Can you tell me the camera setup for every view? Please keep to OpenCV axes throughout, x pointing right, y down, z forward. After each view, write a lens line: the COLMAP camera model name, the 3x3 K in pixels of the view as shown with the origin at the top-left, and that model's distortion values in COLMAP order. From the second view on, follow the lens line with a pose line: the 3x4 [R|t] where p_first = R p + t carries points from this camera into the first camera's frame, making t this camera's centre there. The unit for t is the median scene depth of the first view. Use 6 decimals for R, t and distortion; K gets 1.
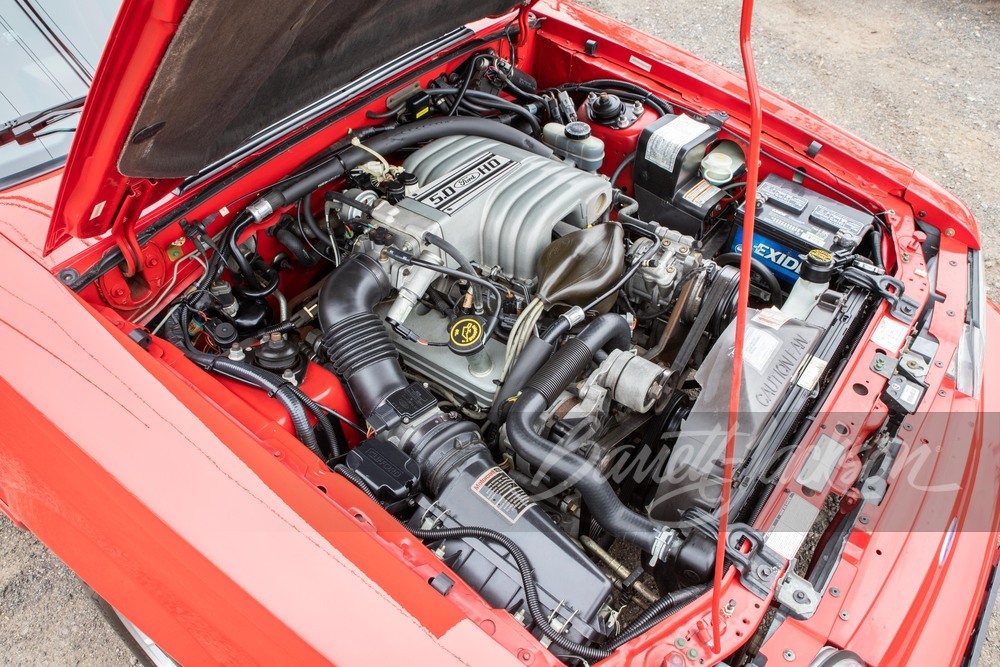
lens RADIAL K [[797.0, 0, 500.2], [0, 797.0, 329.3], [0, 0, 1]] dist [-0.097520, 0.105402]
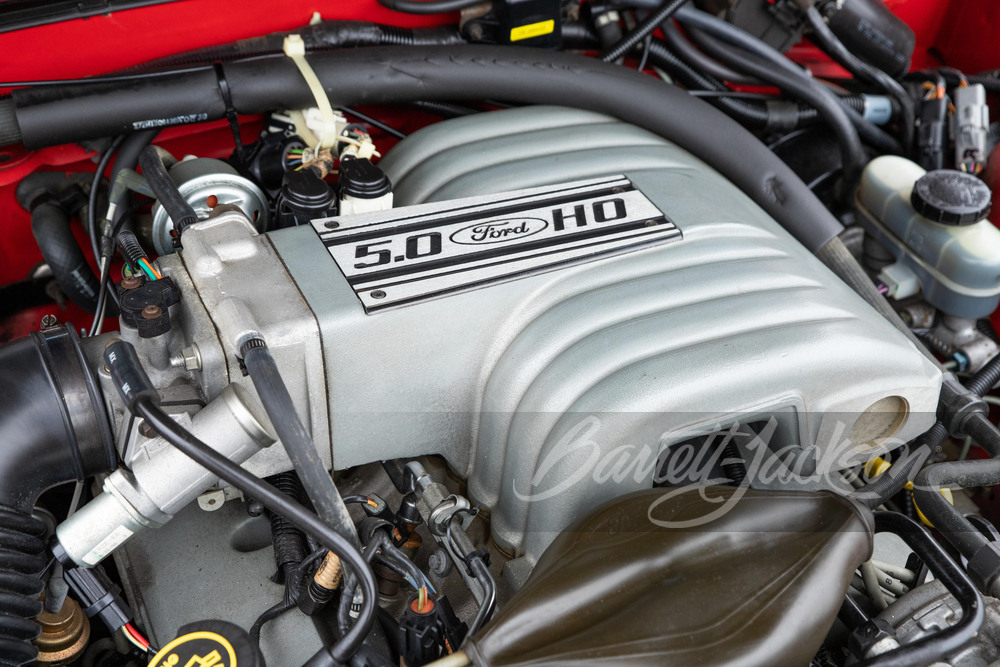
lens RADIAL K [[1405.1, 0, 500.0], [0, 1405.1, 333.5], [0, 0, 1]] dist [-0.010894, 0.646766]
pose [[0.882507, 0.326683, -0.338319, 0.176157], [-0.352111, 0.935841, -0.014831, -0.131114], [0.311767, 0.132214, 0.940915, 0.405782]]
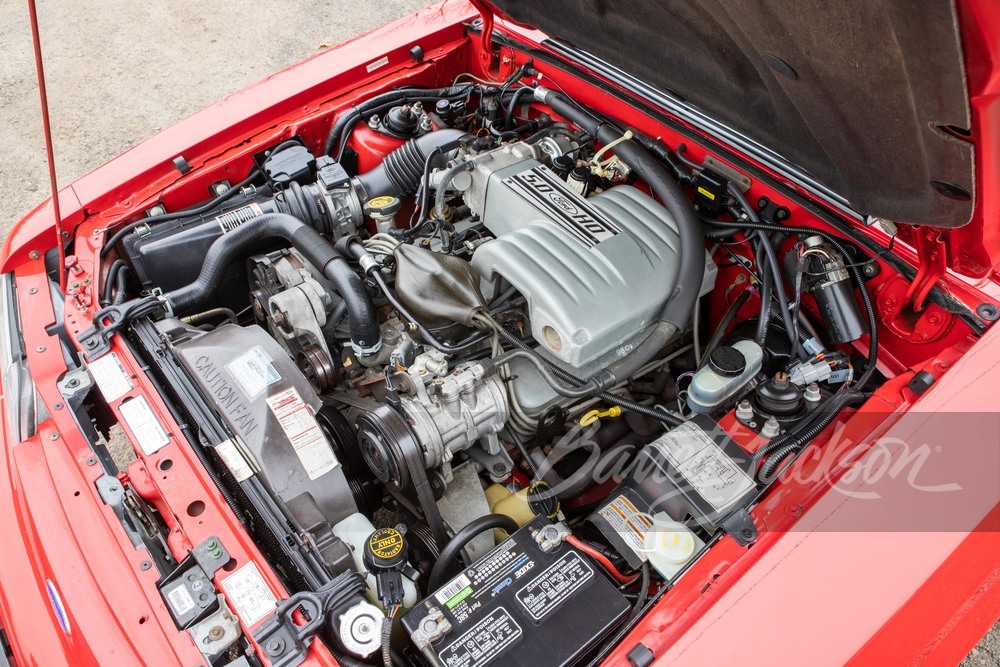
lens RADIAL K [[797.0, 0, 500.2], [0, 797.0, 329.3], [0, 0, 1]] dist [-0.097520, 0.105402]
pose [[-0.247889, 0.669709, -0.700029, 0.716038], [-0.692950, 0.382400, 0.611220, -0.634473], [0.677031, 0.636600, 0.369282, 0.665666]]
